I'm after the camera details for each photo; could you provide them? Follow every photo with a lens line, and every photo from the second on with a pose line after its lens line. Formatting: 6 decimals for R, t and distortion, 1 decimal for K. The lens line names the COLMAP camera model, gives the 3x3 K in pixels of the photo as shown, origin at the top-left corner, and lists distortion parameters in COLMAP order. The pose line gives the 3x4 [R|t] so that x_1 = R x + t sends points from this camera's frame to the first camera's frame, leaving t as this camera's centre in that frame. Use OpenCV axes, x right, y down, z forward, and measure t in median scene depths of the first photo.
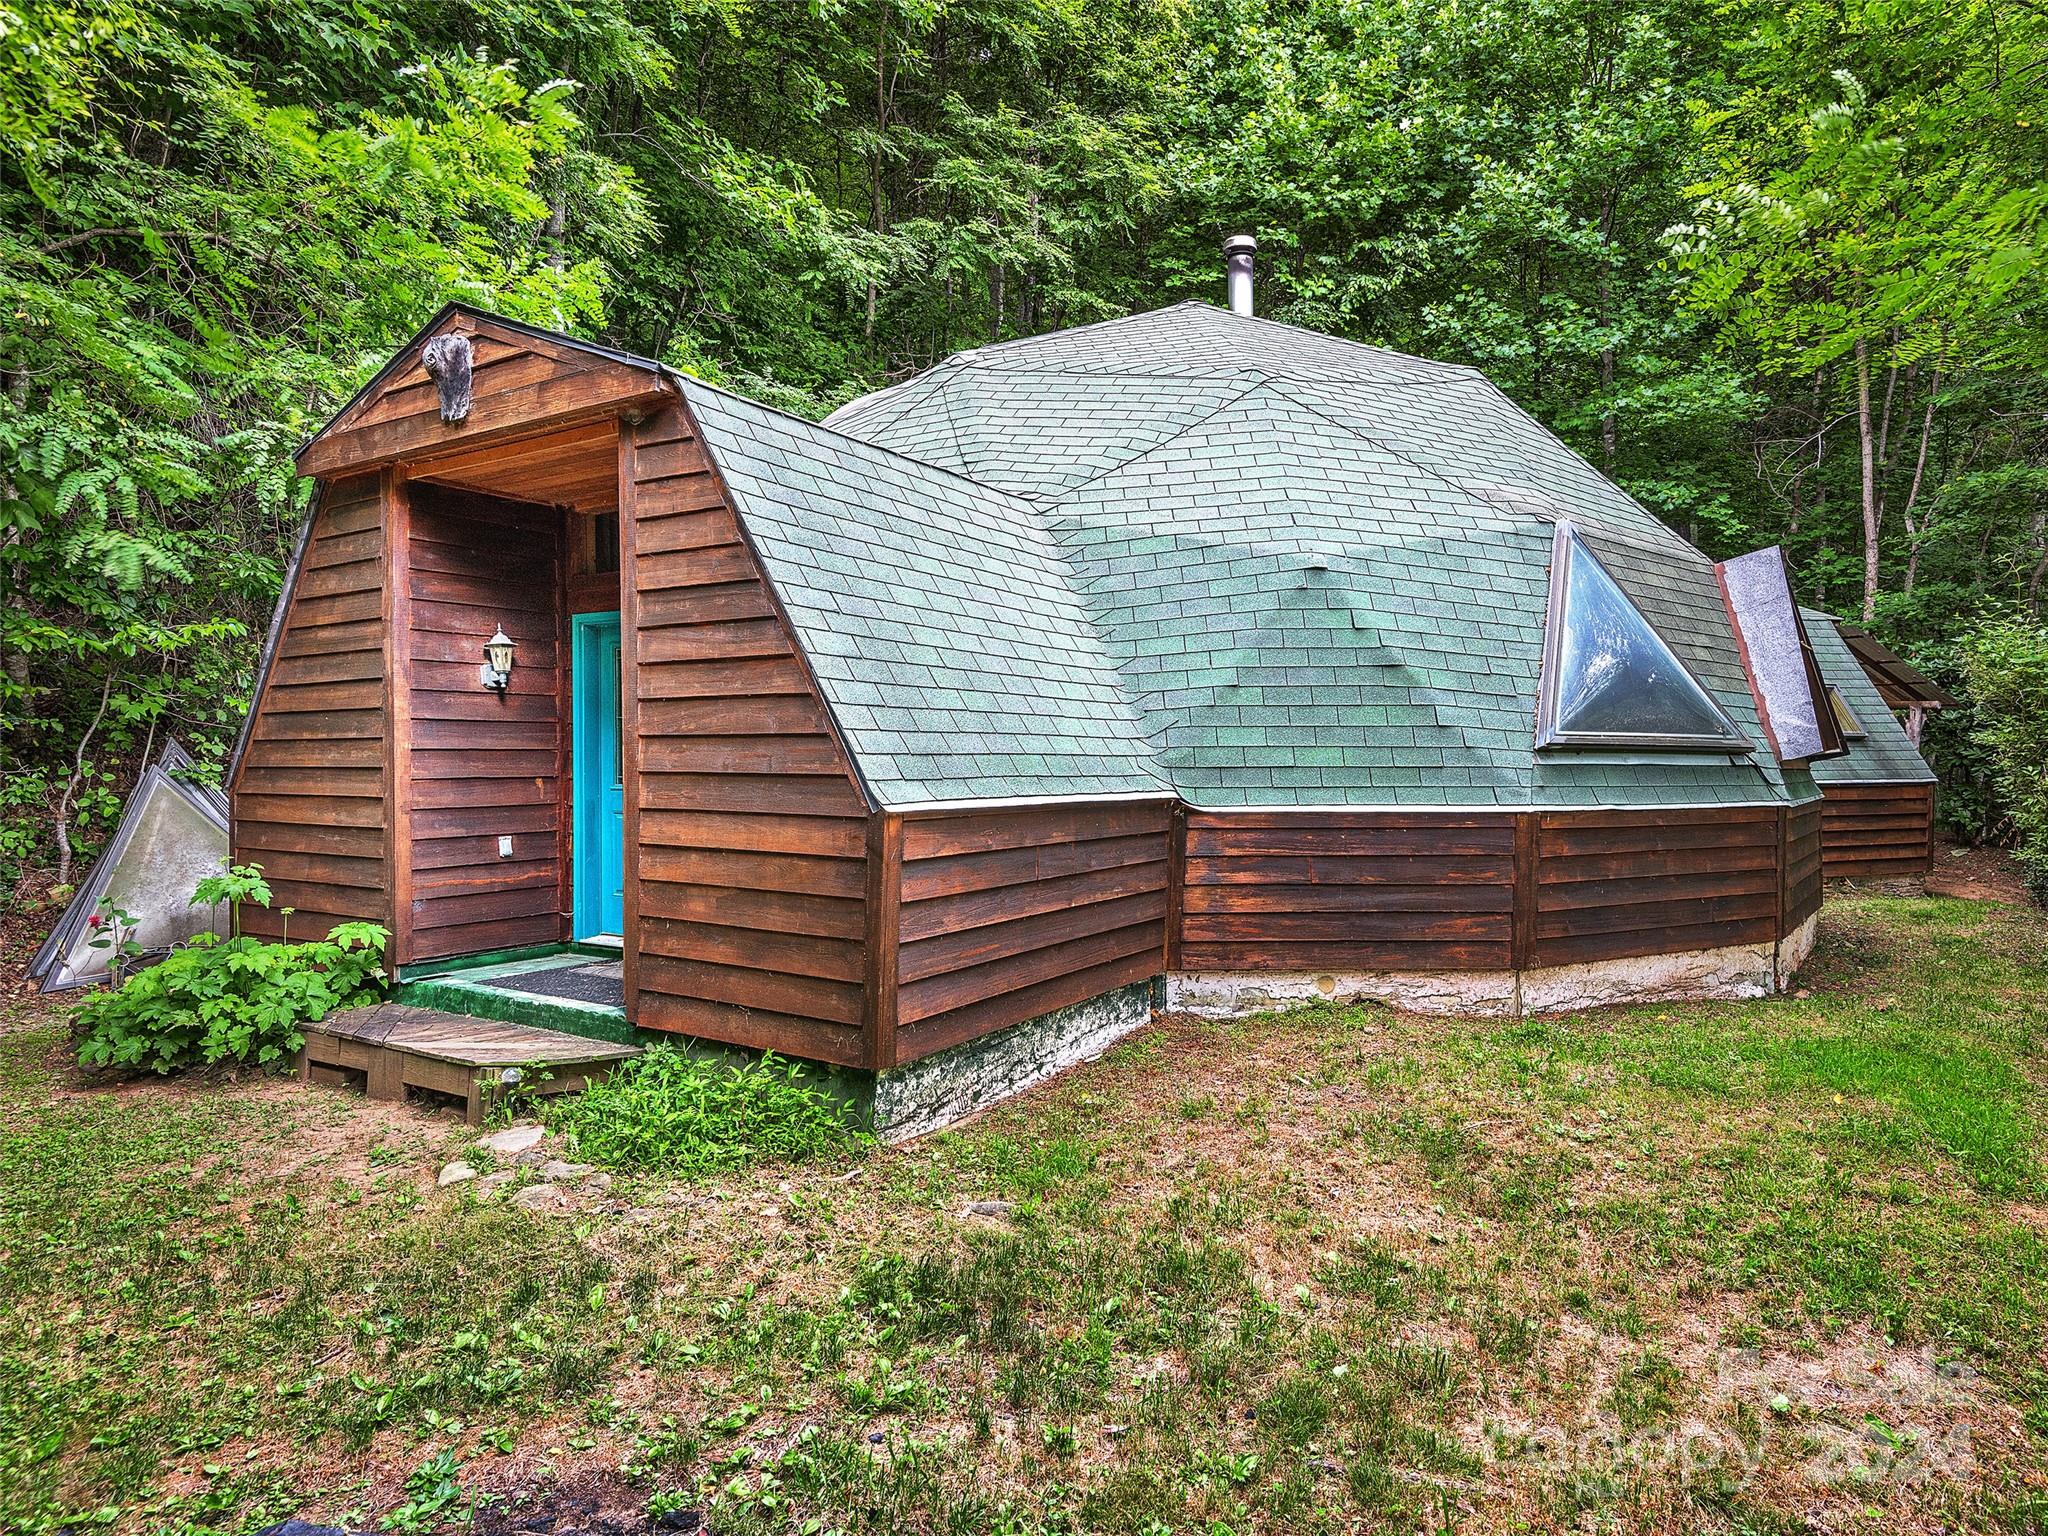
lens RADIAL K [[995.6, 0, 1024.0], [0, 995.6, 768.0], [0, 0, 1]] dist [0.047875, 0.000114]
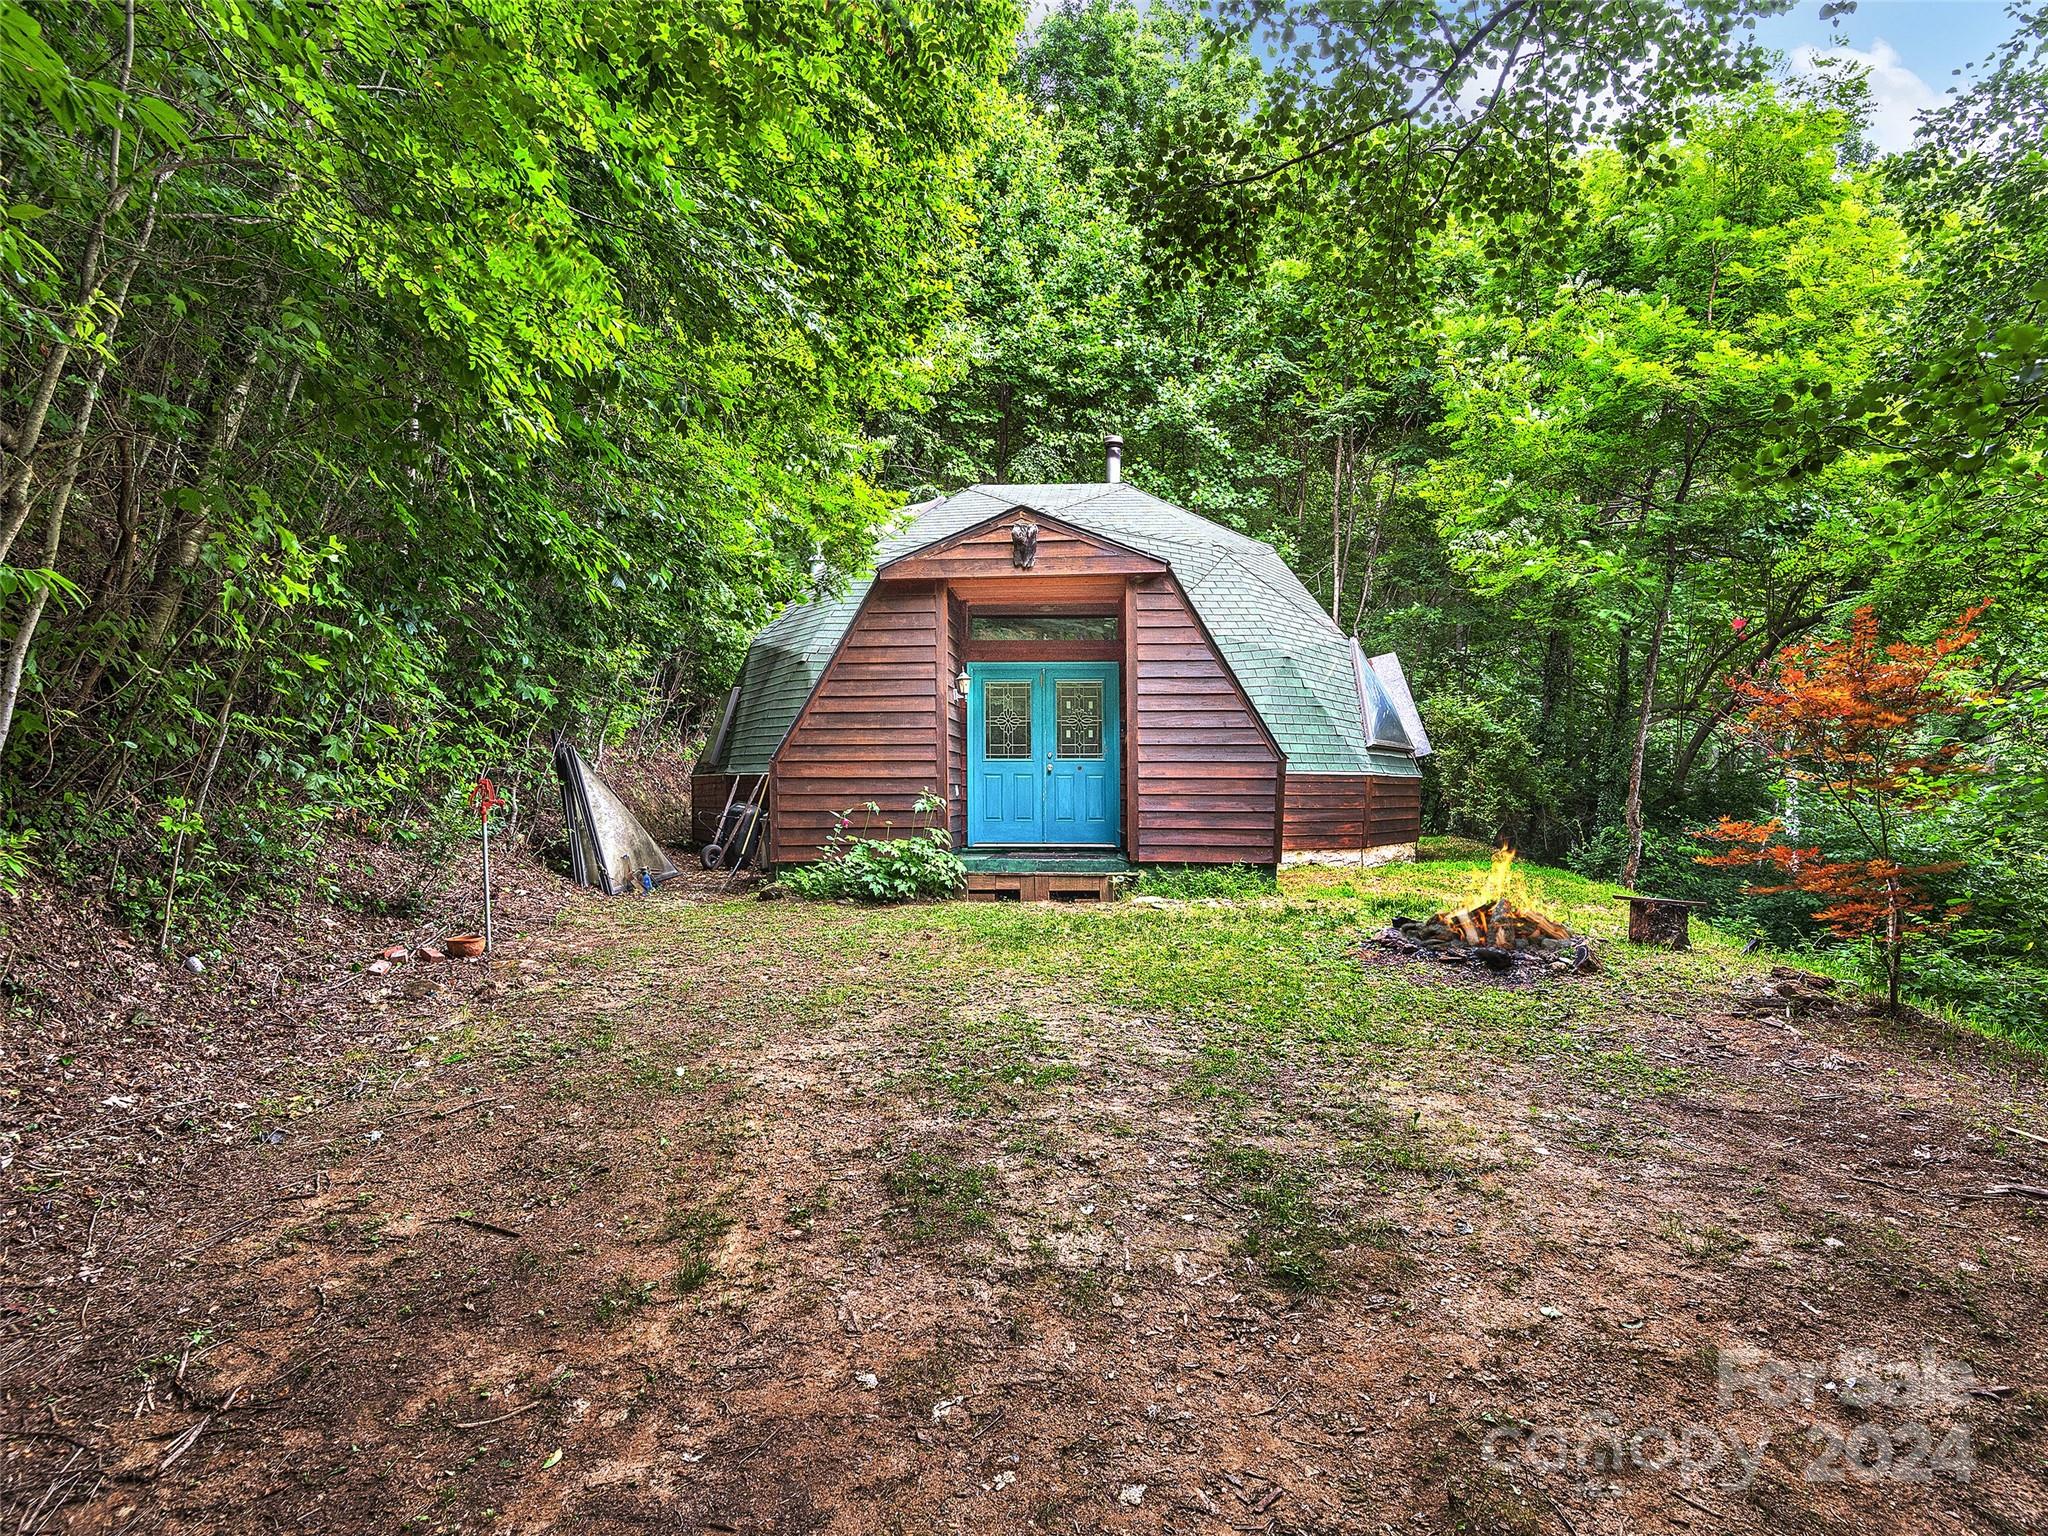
lens RADIAL K [[951.8, 0, 1024.0], [0, 951.8, 768.0], [0, 0, 1]] dist [-0.000034, -0.000005]
pose [[0.895111, 0.005479, 0.445809, -1.097692], [0.005928, 0.999690, -0.024188, 0.074989], [-0.445803, 0.024294, 0.894801, -0.525071]]
